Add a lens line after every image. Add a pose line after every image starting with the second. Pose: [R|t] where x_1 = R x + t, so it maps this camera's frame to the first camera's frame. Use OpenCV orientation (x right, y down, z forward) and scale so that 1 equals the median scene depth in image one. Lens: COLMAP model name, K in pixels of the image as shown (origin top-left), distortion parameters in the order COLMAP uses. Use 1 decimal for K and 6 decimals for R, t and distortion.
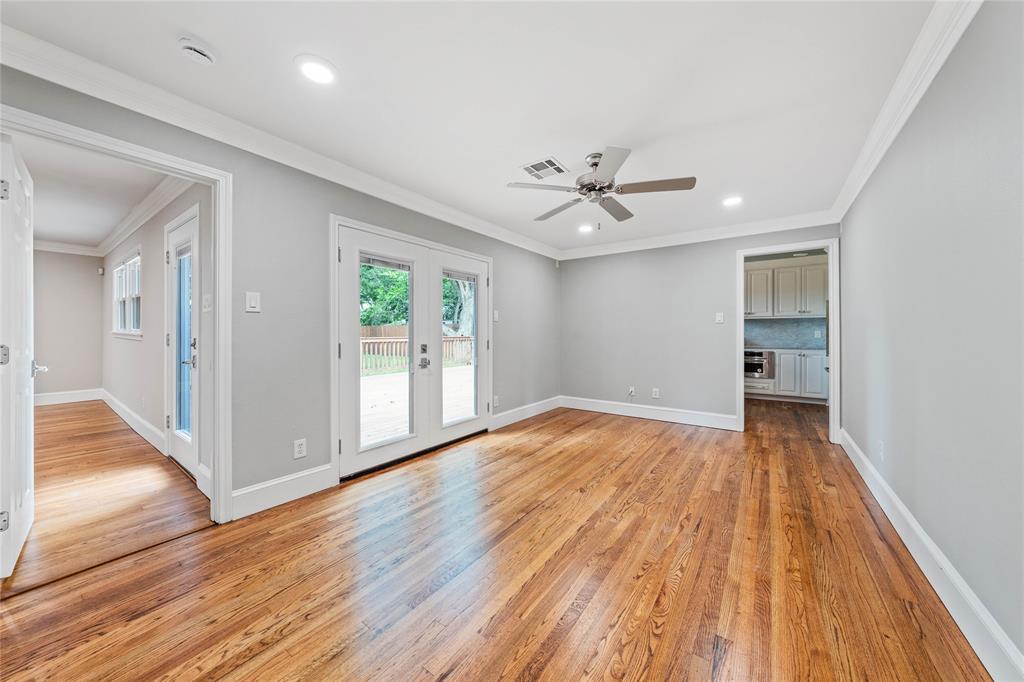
lens RADIAL K [[347.1, 0, 511.7], [0, 347.1, 338.4], [0, 0, 1]] dist [-0.002431, -0.000090]
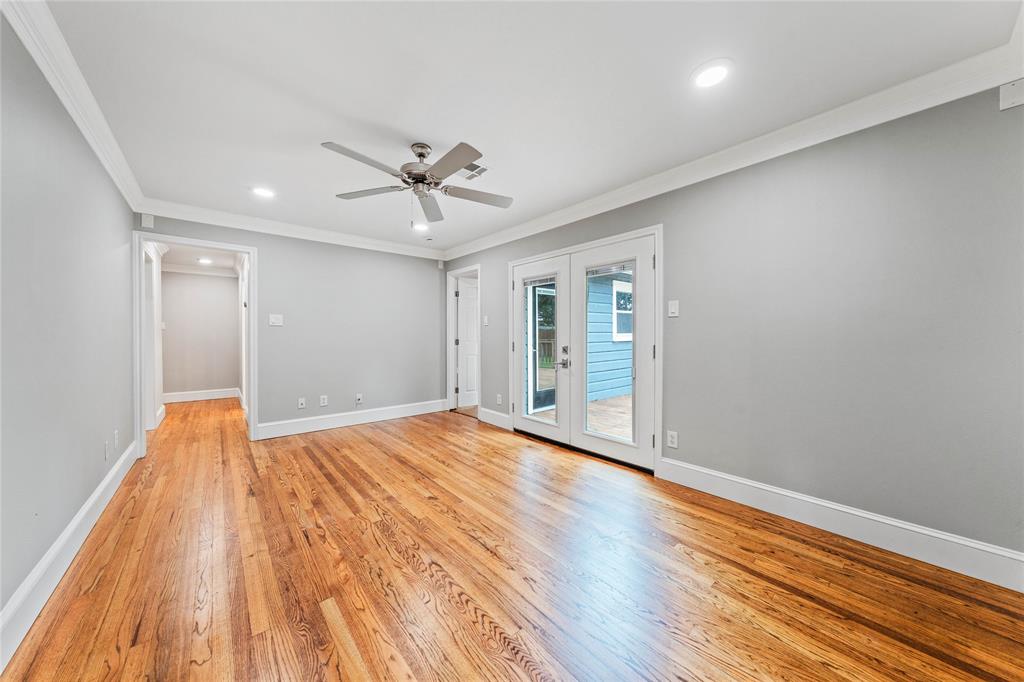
lens RADIAL K [[336.0, 0, 512.0], [0, 336.0, 341.0], [0, 0, 1]] dist [0.008248, 0.000006]
pose [[-0.208282, 0.018858, -0.977887, 0.980560], [-0.009851, 0.999723, 0.021377, -0.022787], [0.978019, 0.014085, -0.208039, 1.288661]]
